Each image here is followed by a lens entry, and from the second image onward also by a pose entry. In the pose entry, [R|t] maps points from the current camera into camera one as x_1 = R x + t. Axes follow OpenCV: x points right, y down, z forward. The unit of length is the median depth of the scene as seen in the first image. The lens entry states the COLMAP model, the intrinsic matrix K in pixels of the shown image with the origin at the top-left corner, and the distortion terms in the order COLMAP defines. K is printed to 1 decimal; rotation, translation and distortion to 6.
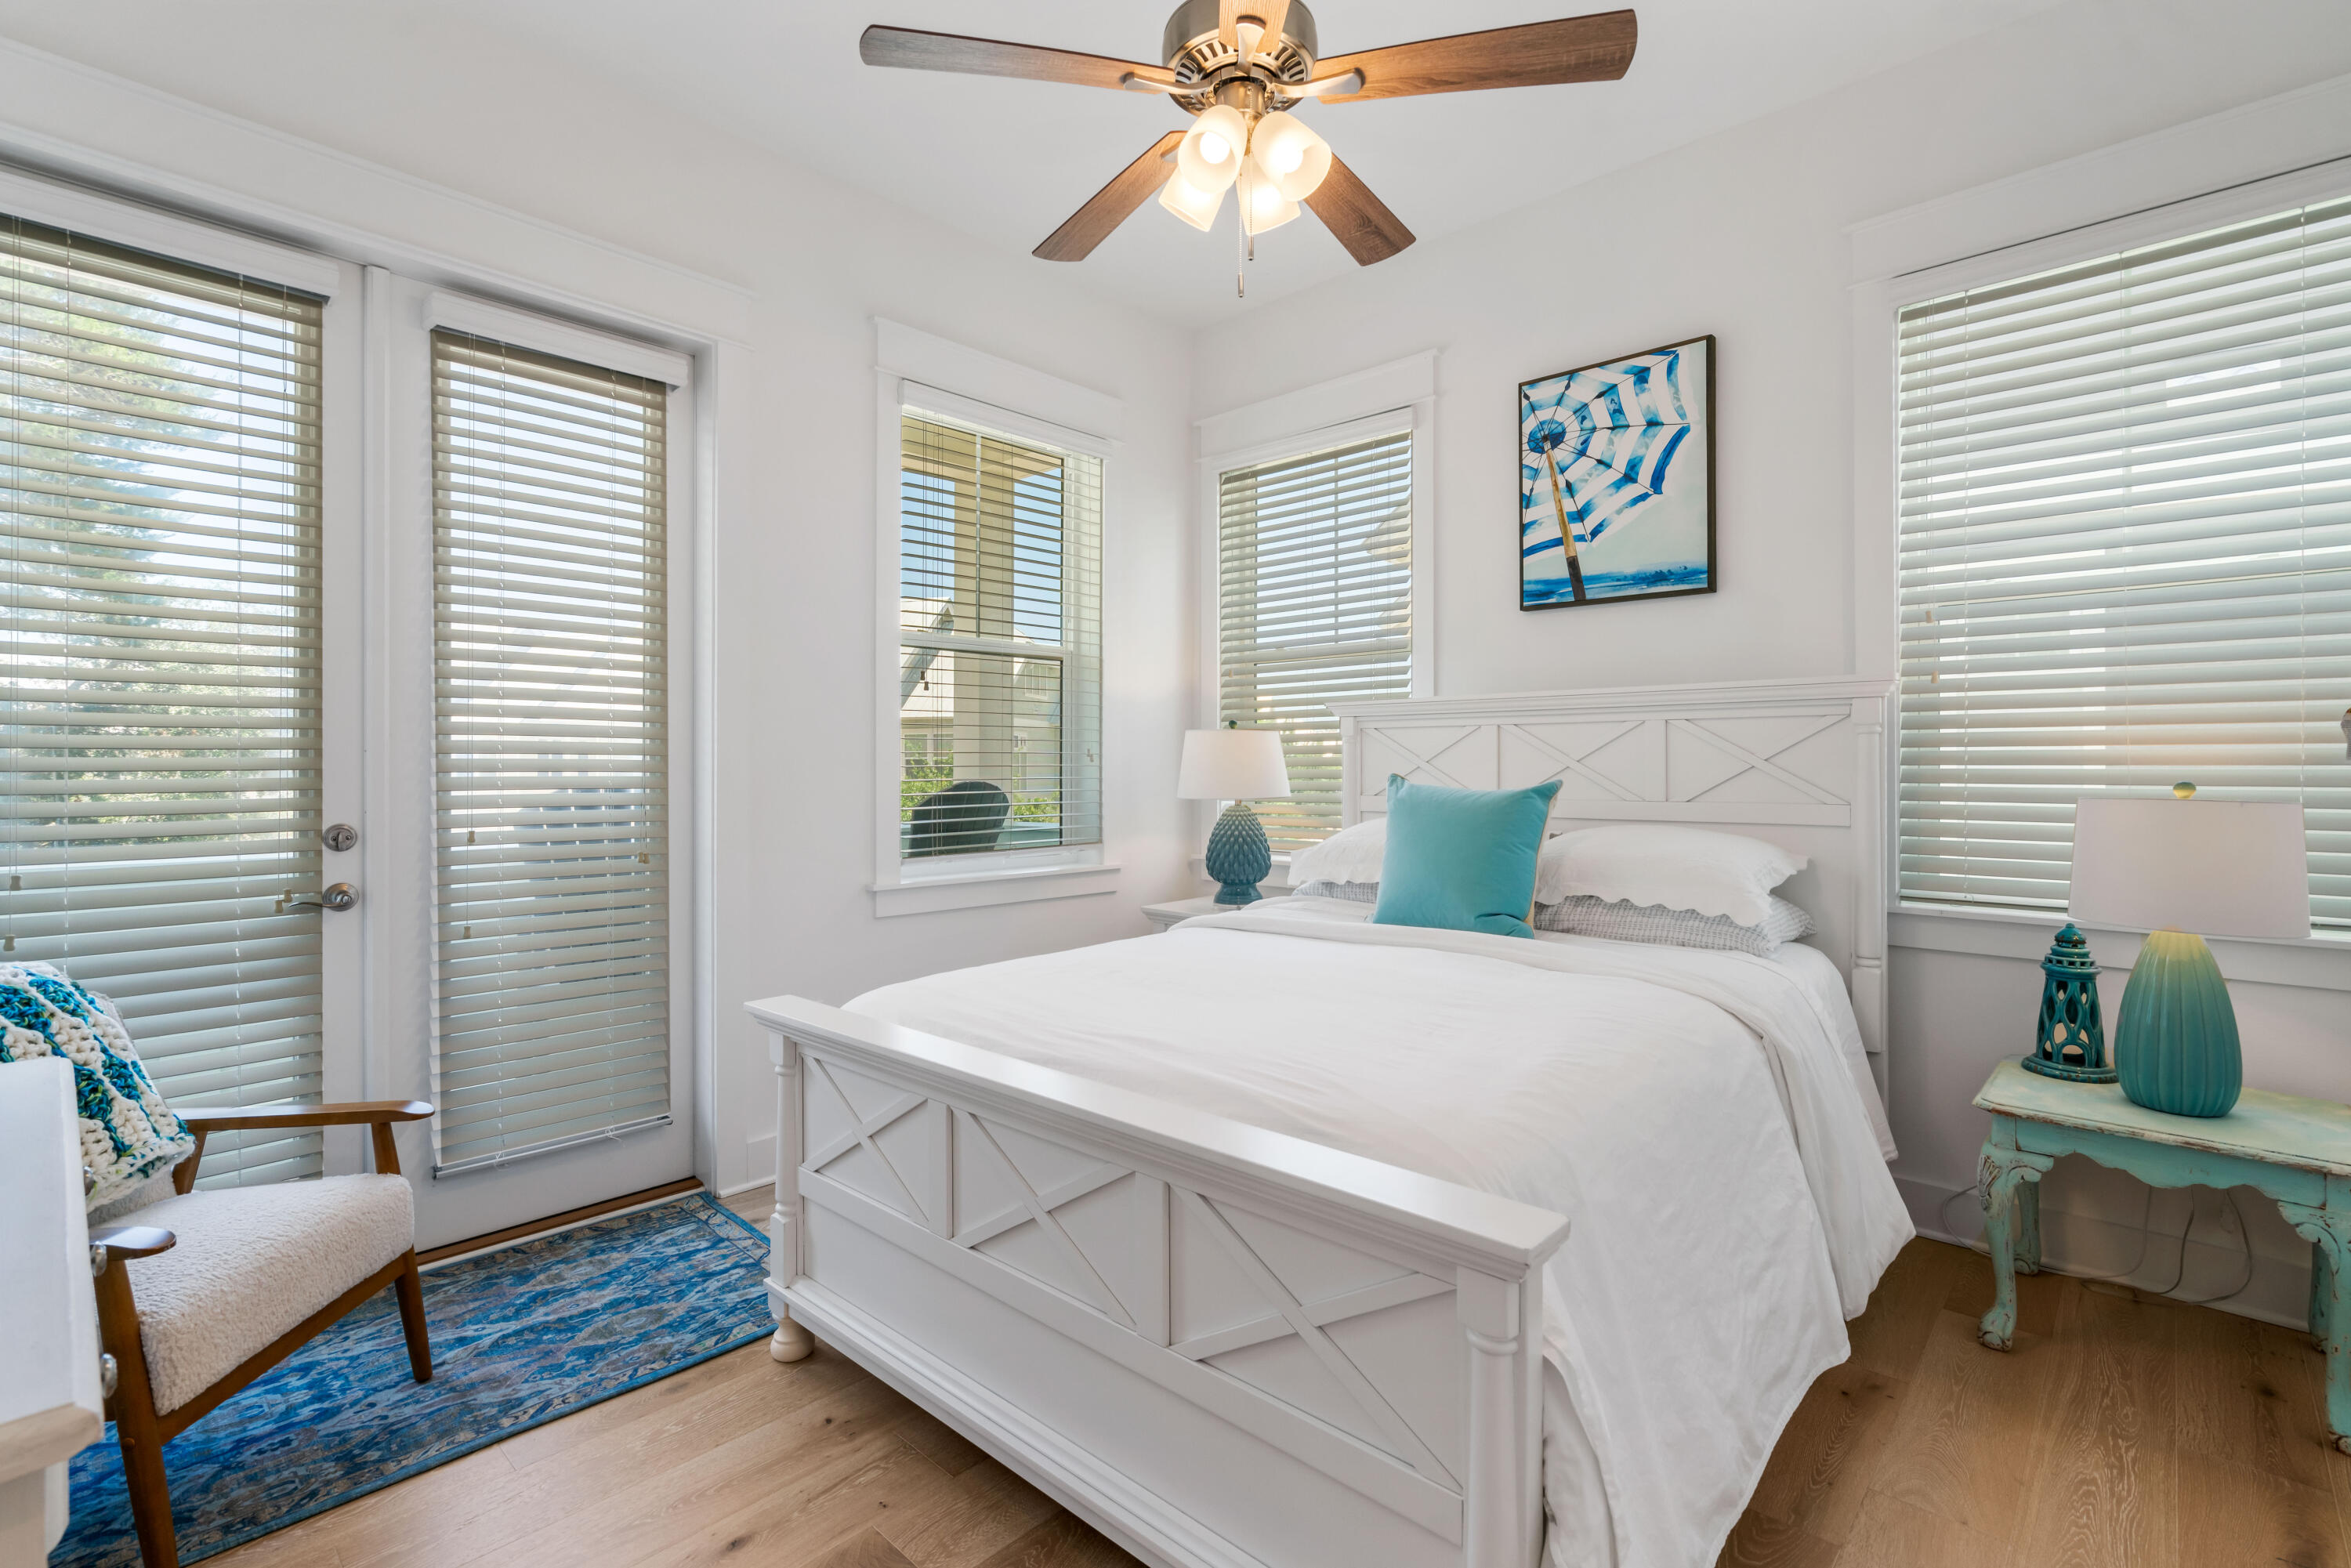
lens RADIAL K [[1097.6, 0, 1174.5], [0, 1097.6, 778.4], [0, 0, 1]] dist [0.000582, 0.000622]
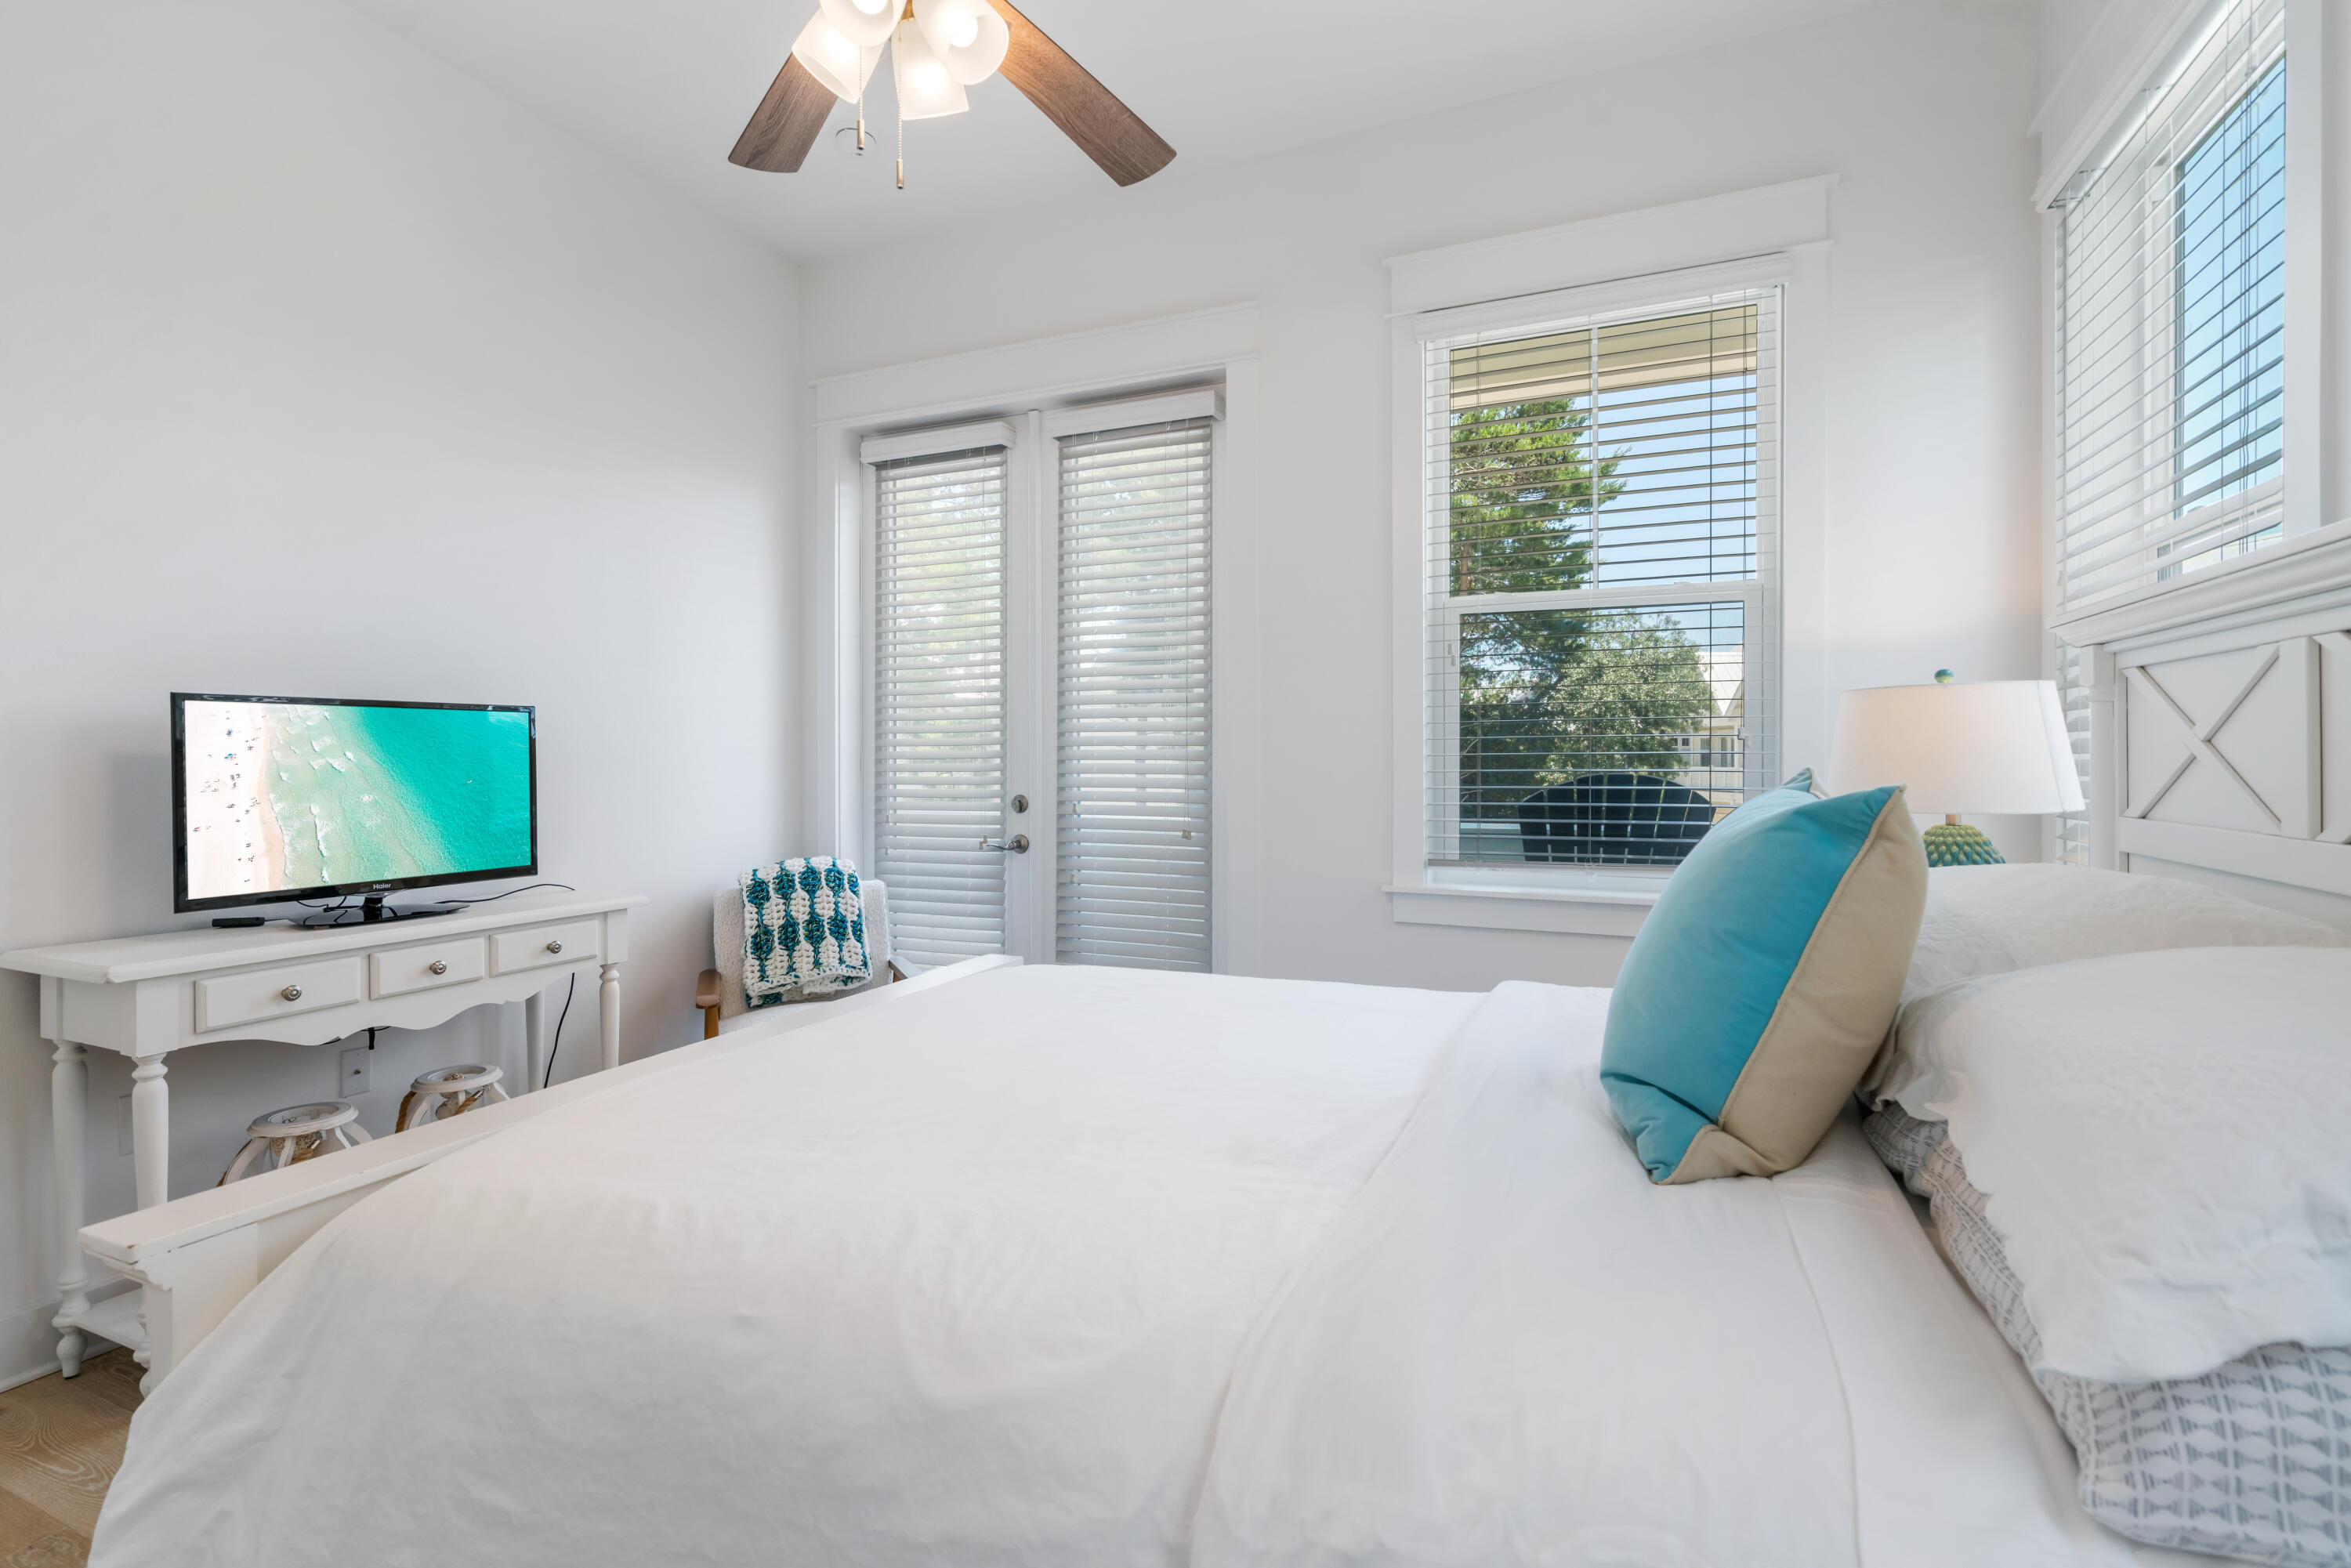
lens RADIAL K [[1058.9, 0, 1177.1], [0, 1058.9, 752.0], [0, 0, 1]] dist [0.001195, 0.000273]
pose [[0.332380, -0.001649, -0.943144, 0.618783], [-0.005497, 0.999978, -0.003686, -0.011053], [0.943130, 0.006409, 0.332363, 0.682400]]
